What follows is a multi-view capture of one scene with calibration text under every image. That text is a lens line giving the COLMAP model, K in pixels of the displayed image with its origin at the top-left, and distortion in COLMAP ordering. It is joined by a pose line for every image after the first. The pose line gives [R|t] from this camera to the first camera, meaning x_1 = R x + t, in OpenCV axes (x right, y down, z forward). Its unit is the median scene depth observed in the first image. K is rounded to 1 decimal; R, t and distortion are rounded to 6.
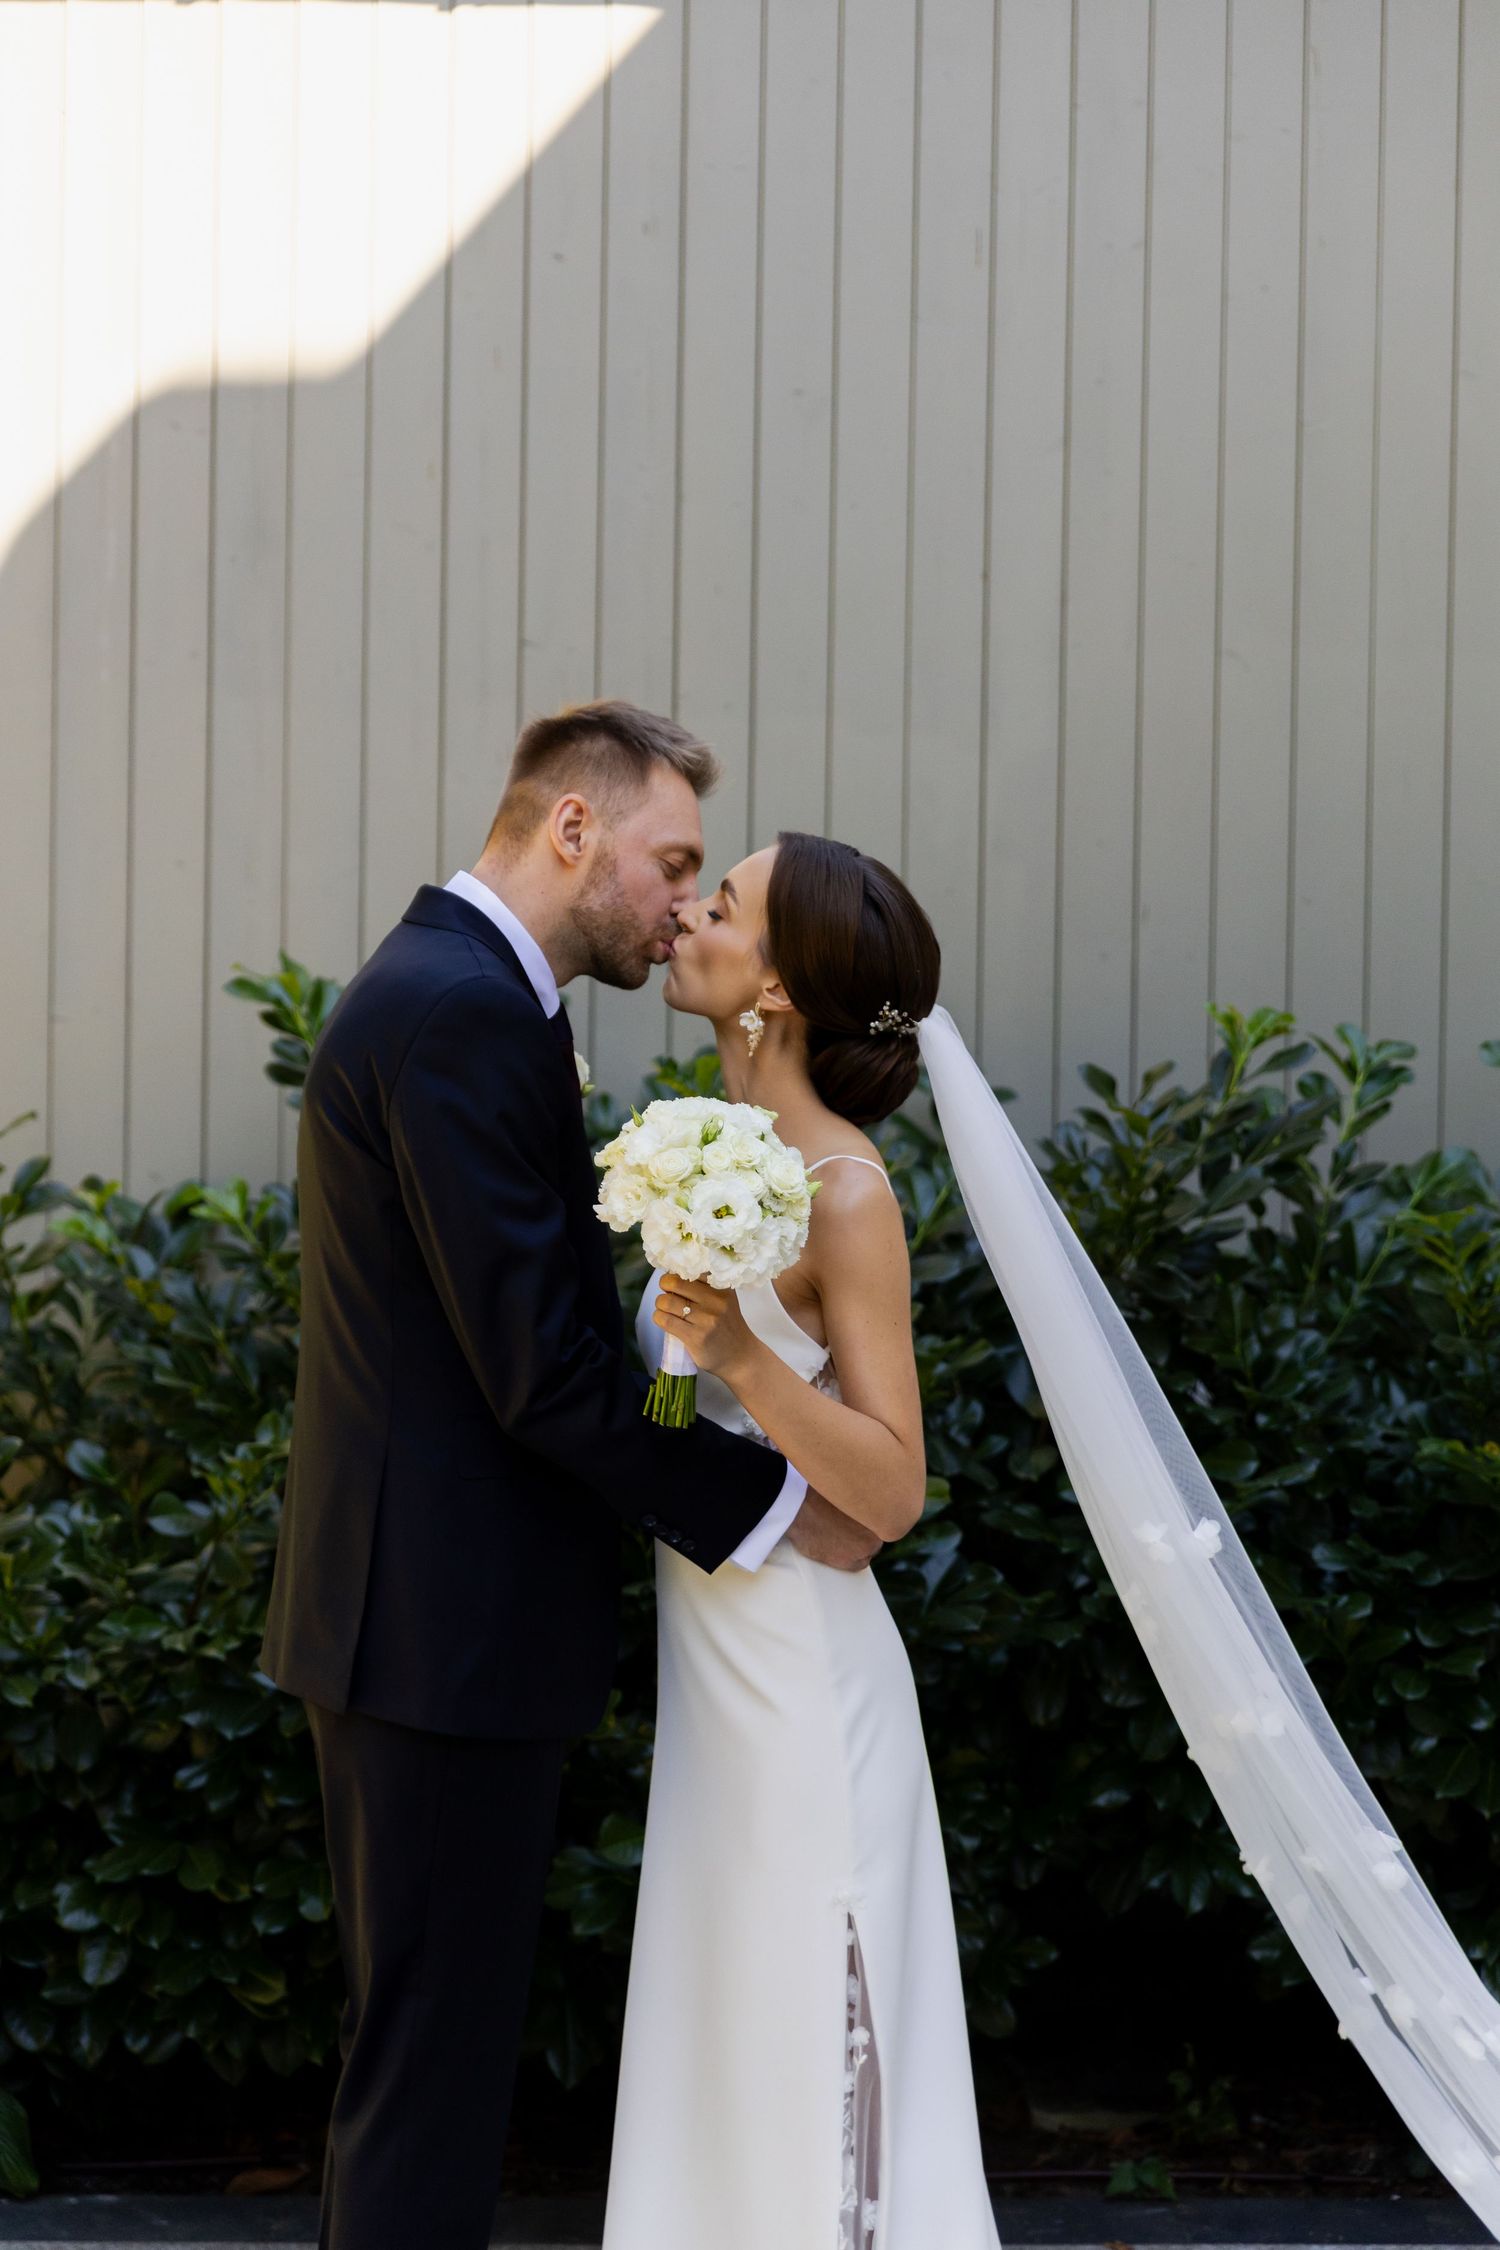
lens RADIAL K [[3824.7, 0, 741.8], [0, 3824.7, 1133.6], [0, 0, 1]] dist [-0.025525, 0.000000]
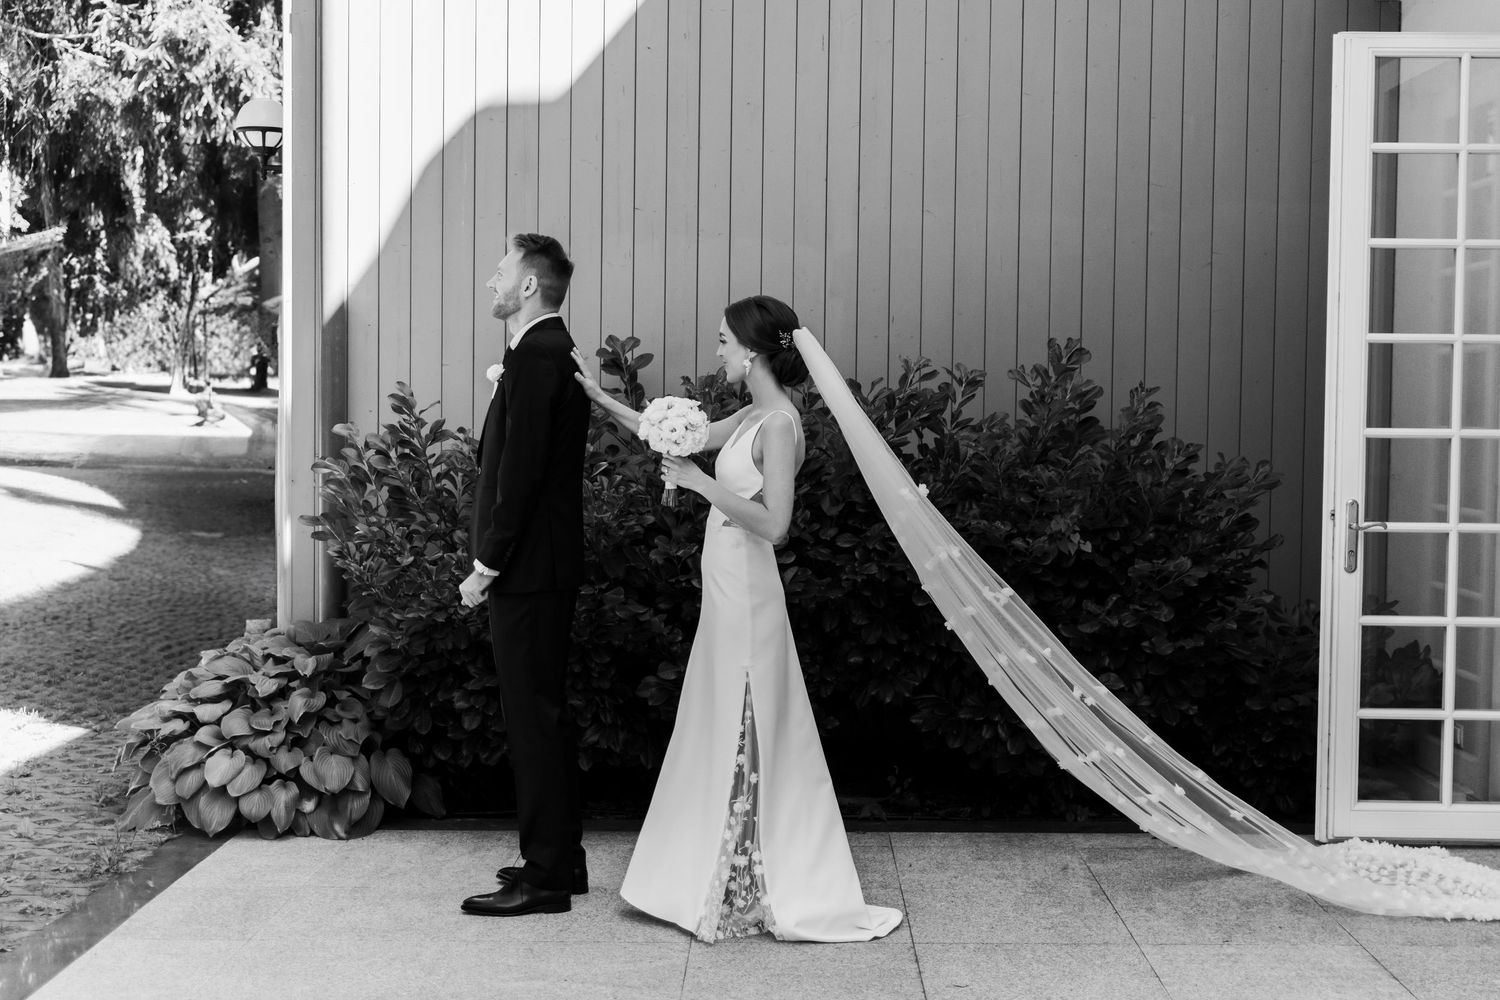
lens RADIAL K [[2190.0, 0, 775.9], [0, 2190.0, 491.1], [0, 0, 1]] dist [-0.046595, 0.000000]
pose [[0.999940, -0.003662, -0.010354, 0.055932], [0.003912, 0.999700, 0.024177, 0.021631], [0.010262, -0.024216, 0.999654, -0.476169]]
